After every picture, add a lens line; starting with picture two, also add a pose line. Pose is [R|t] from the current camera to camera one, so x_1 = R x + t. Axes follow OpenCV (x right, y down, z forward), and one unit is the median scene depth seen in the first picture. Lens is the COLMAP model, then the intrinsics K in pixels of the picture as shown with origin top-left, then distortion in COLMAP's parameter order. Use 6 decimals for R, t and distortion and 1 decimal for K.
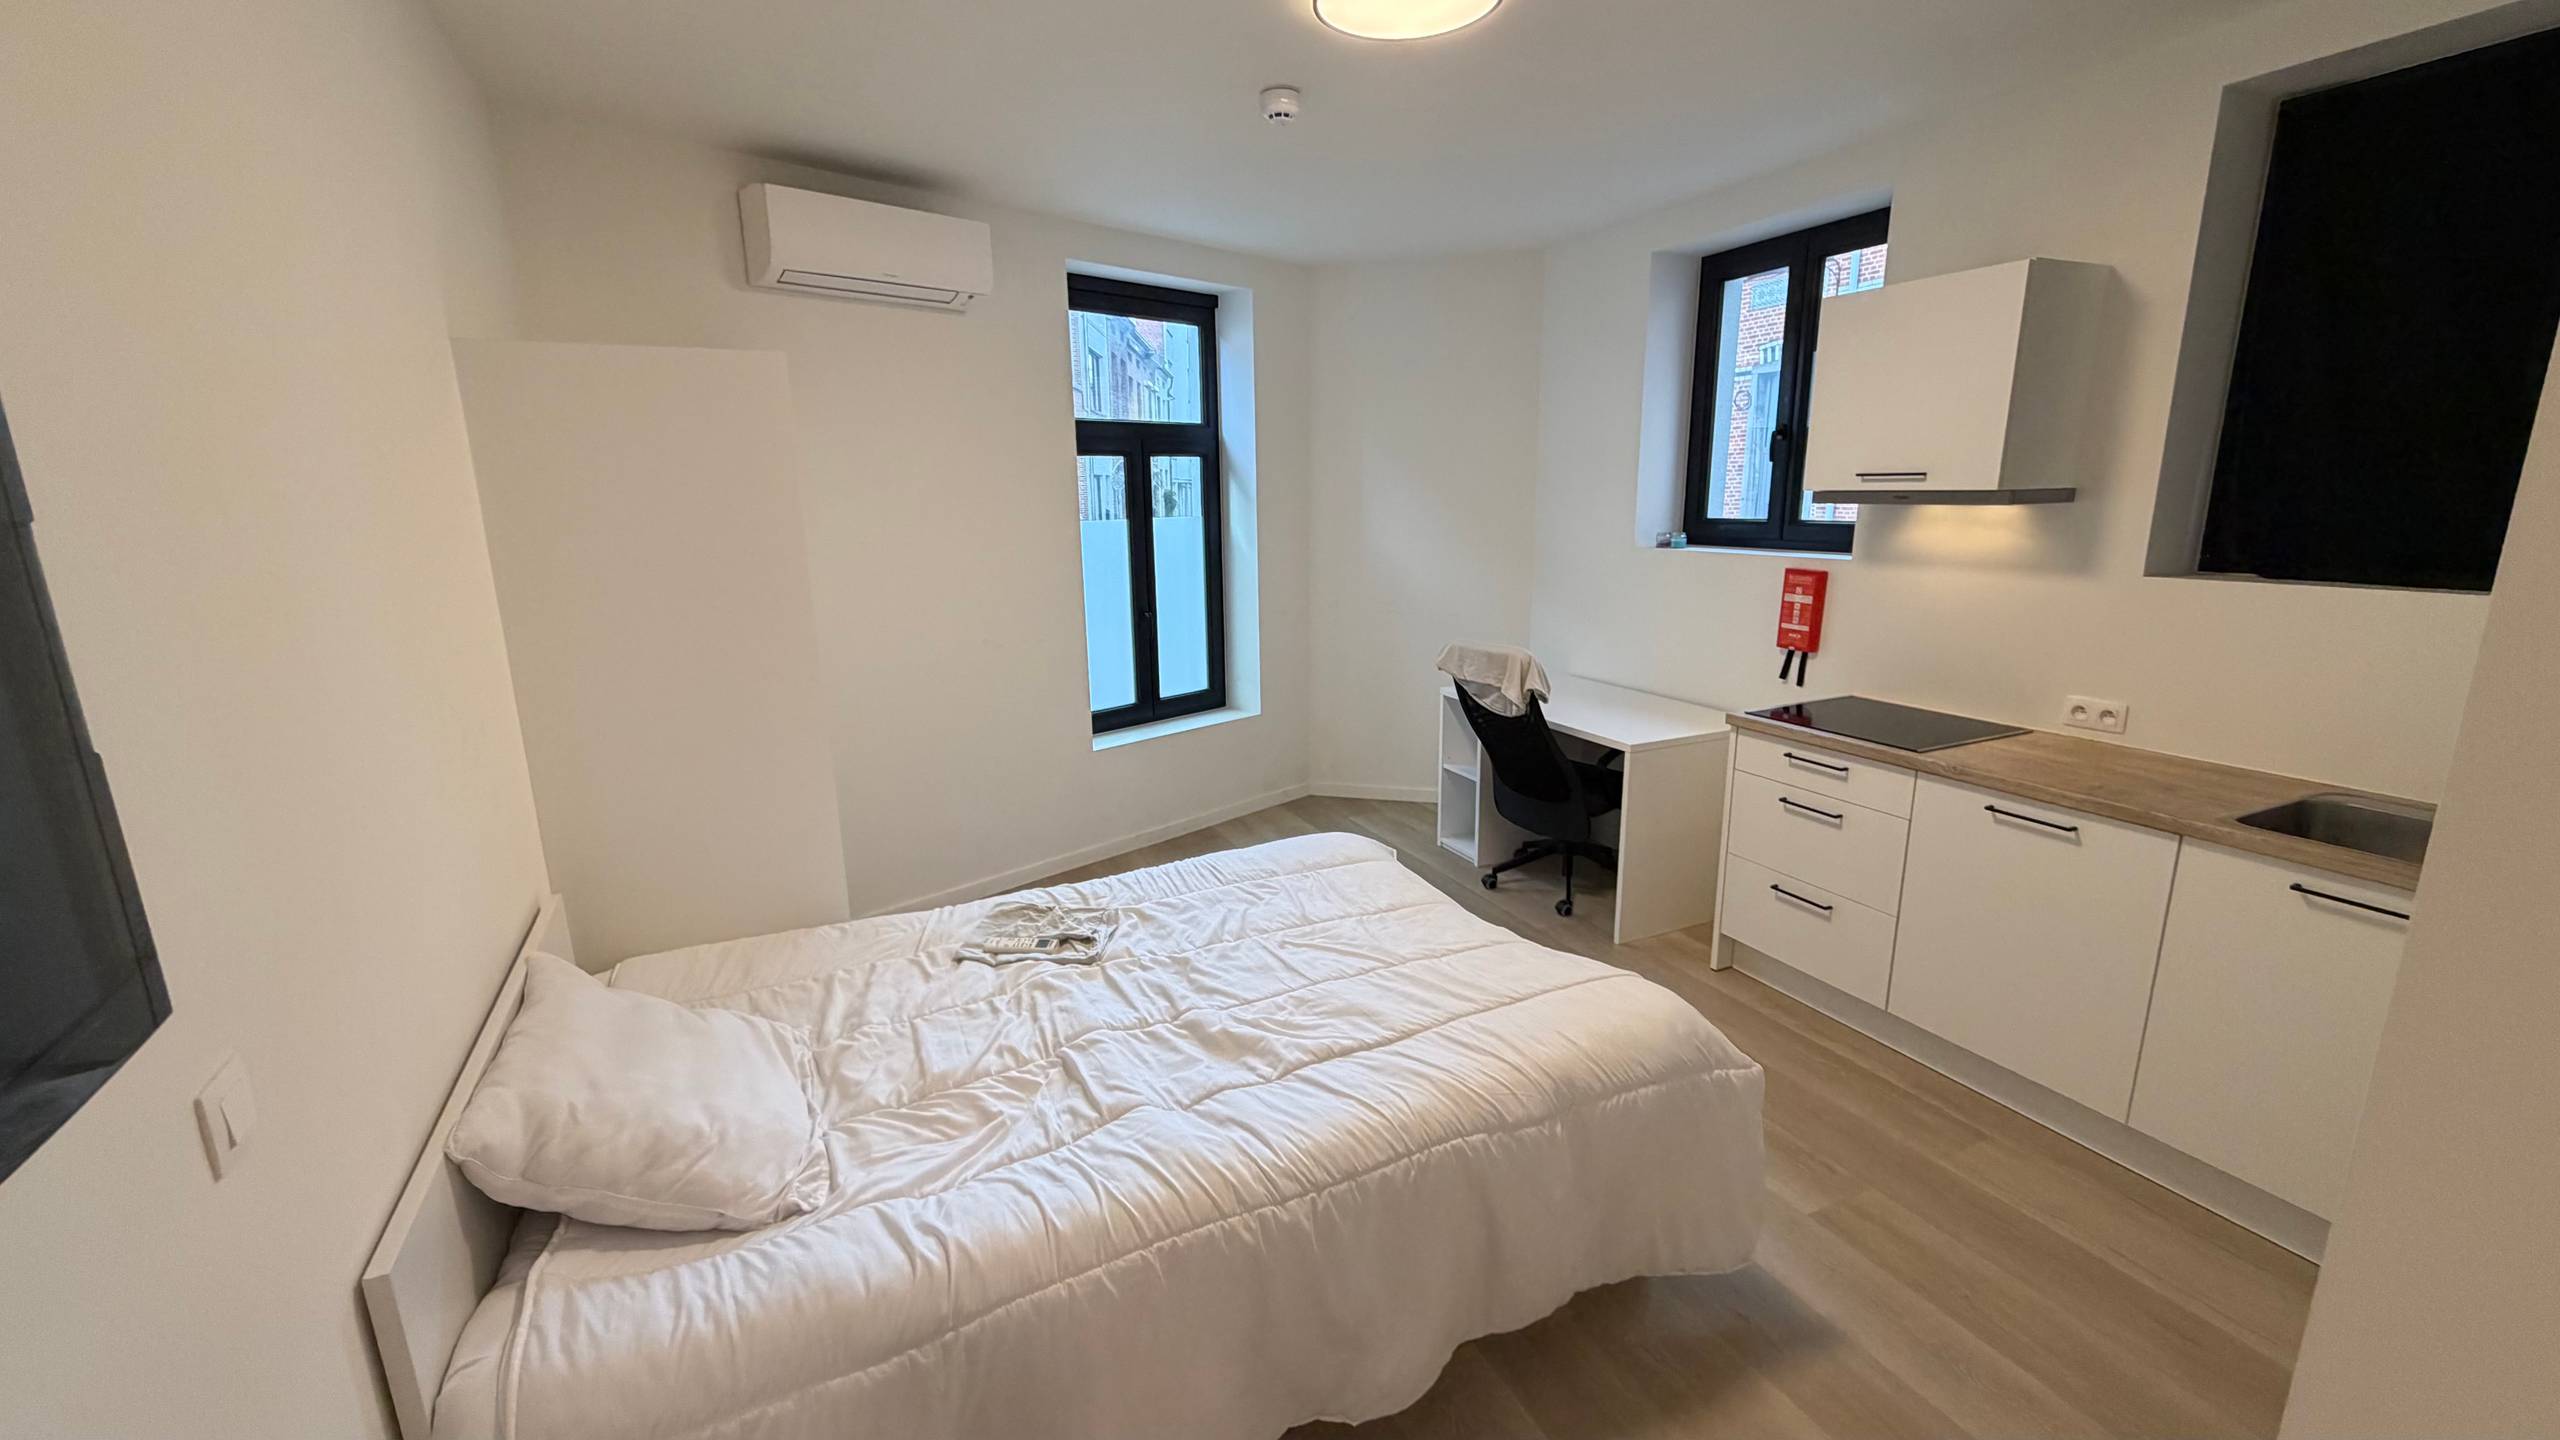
lens RADIAL K [[1015.2, 0, 1278.9], [0, 1015.2, 720.4], [0, 0, 1]] dist [0.000848, -0.000079]
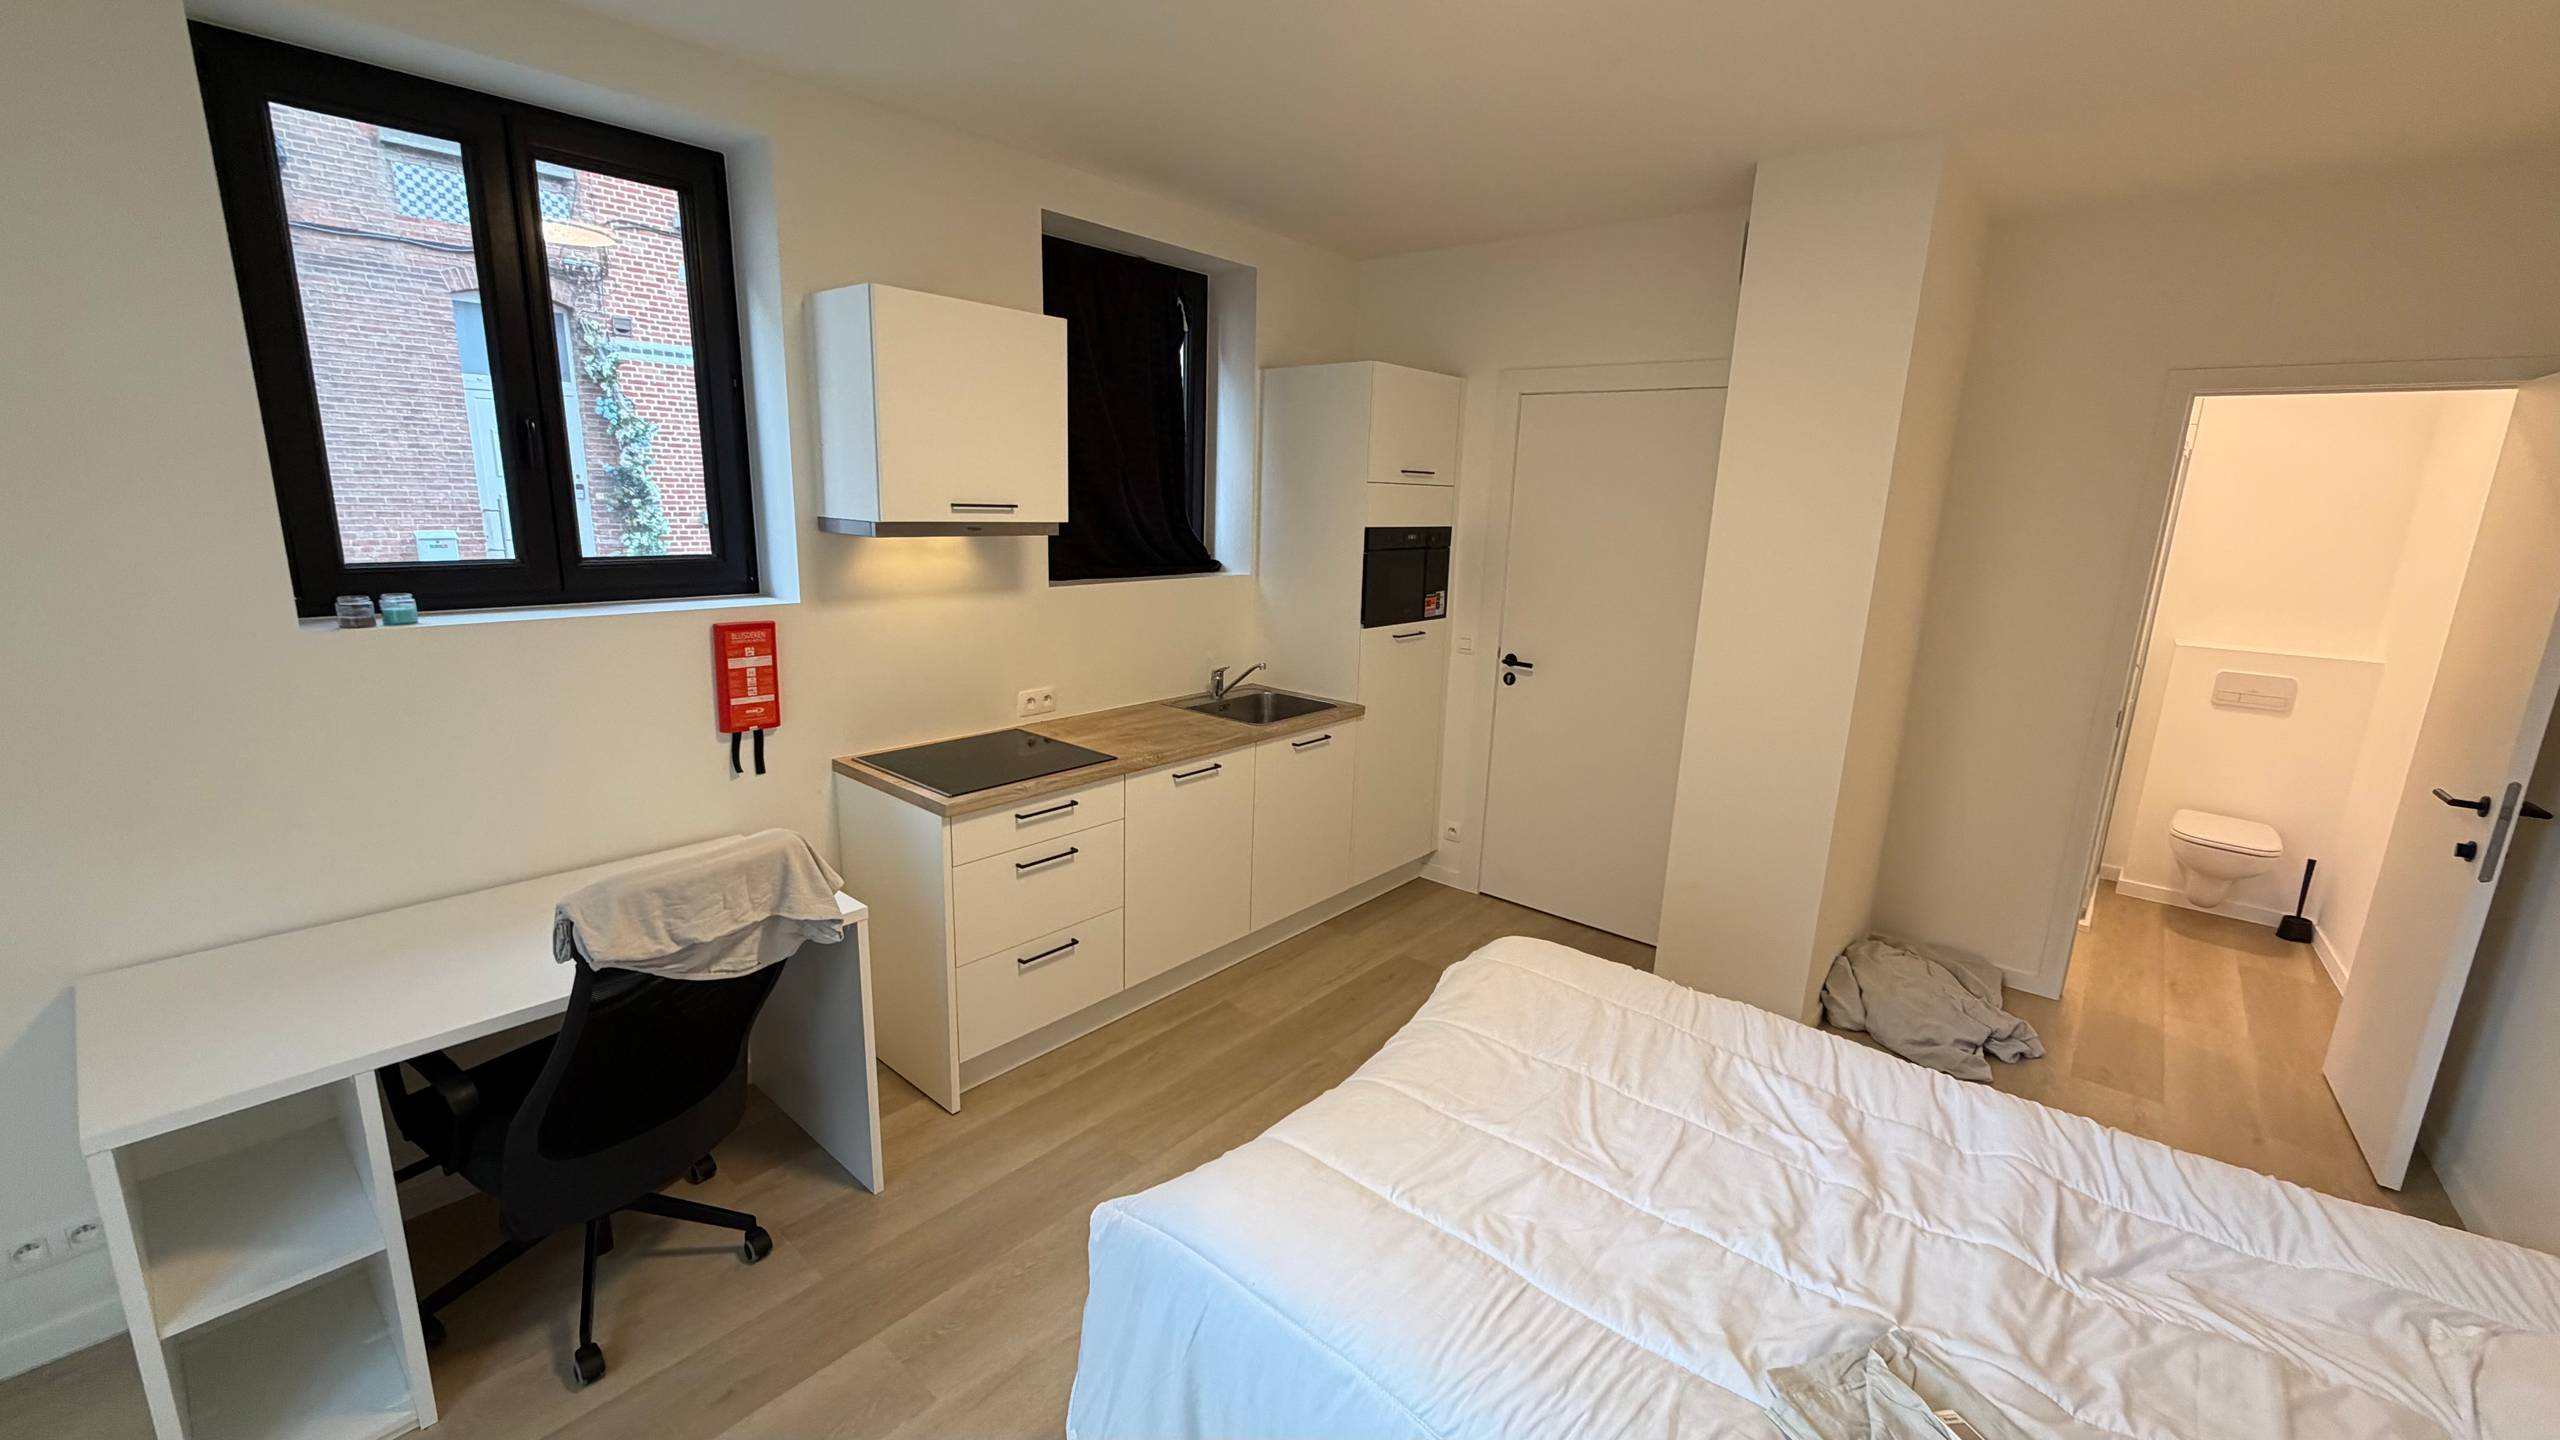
lens RADIAL K [[1015.2, 0, 1274.1], [0, 1015.2, 720.9], [0, 0, 1]] dist [0.000848, -0.000079]
pose [[-0.414108, -0.198747, 0.888265, -0.377967], [0.177555, 0.939486, 0.292984, -0.272952], [-0.892742, 0.279043, -0.353760, 1.108736]]
